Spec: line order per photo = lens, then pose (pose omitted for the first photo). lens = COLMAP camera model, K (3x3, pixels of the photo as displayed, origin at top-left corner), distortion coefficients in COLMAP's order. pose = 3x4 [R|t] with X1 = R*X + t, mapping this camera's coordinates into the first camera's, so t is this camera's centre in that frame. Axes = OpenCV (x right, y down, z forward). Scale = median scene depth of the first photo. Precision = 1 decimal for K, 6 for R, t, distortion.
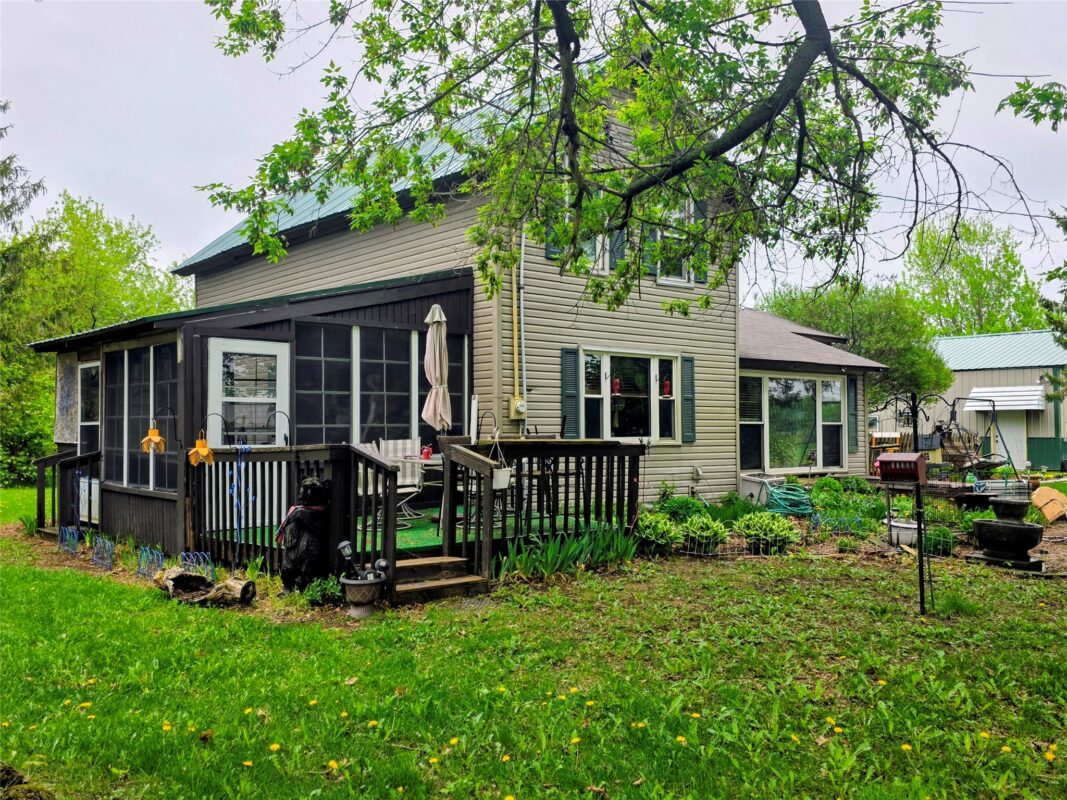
lens RADIAL K [[936.1, 0, 533.4], [0, 936.1, 401.2], [0, 0, 1]] dist [-0.001147, -0.000266]
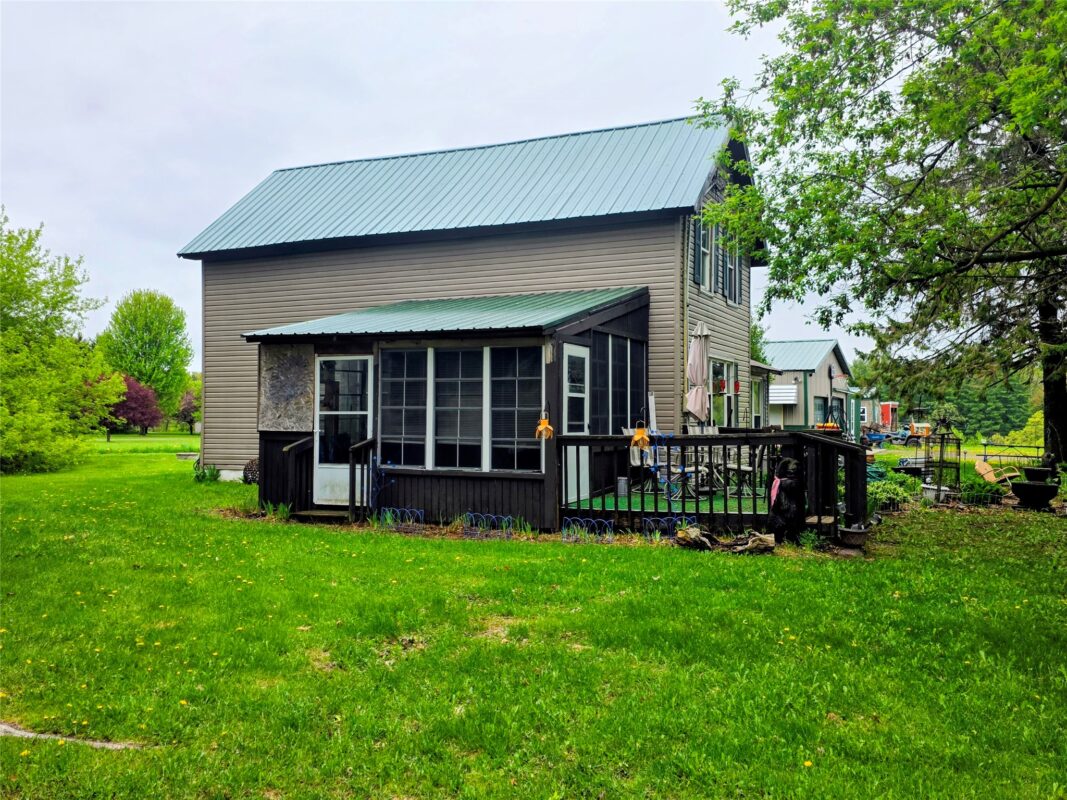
lens RADIAL K [[936.1, 0, 534.2], [0, 936.1, 401.6], [0, 0, 1]] dist [-0.001147, -0.000266]
pose [[0.912298, 0.012120, 0.409349, -0.752894], [-0.018532, 0.999760, 0.011701, -0.006069], [-0.409109, -0.018260, 0.912303, -0.057868]]
